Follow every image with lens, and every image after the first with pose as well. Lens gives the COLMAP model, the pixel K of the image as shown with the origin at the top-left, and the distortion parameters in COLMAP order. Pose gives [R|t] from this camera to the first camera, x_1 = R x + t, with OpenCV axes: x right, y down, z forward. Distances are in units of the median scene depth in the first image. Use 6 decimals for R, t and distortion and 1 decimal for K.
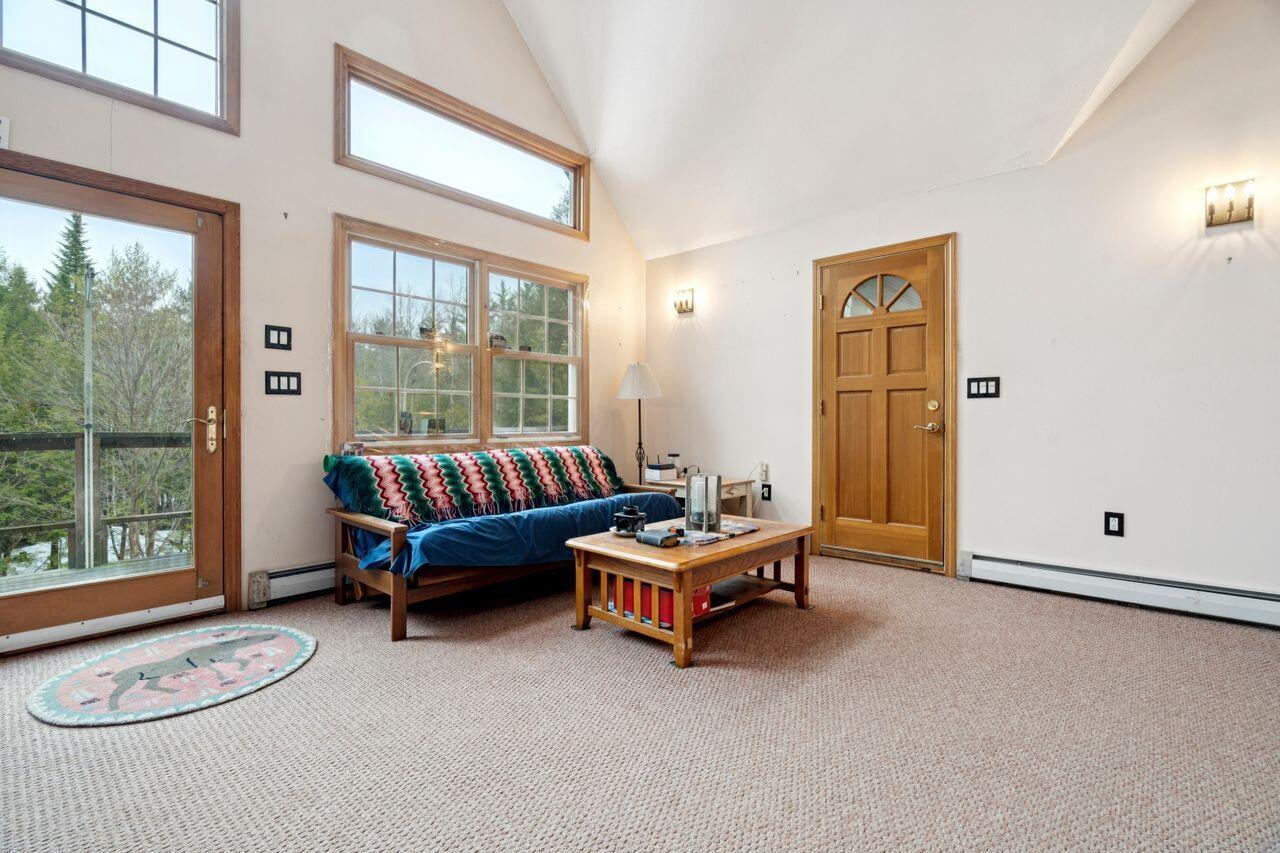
lens RADIAL K [[578.4, 0, 644.0], [0, 578.4, 424.9], [0, 0, 1]] dist [-0.000287, 0.000177]
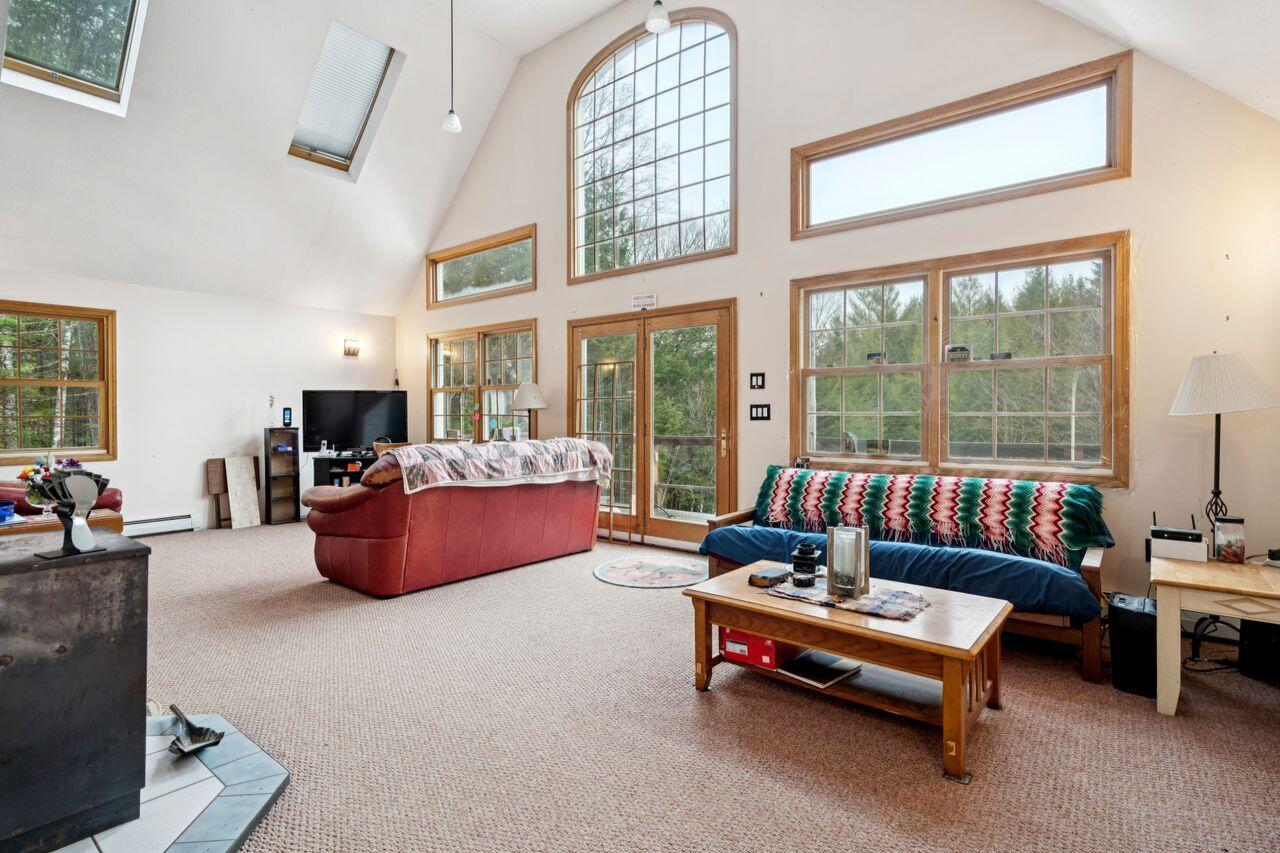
lens RADIAL K [[620.4, 0, 636.1], [0, 620.4, 421.5], [0, 0, 1]] dist [0.005088, 0.000981]
pose [[0.061350, 0.012136, -0.998043, 0.838361], [-0.002642, 0.999925, 0.011996, -0.063089], [0.998113, 0.001901, 0.061377, 0.564718]]
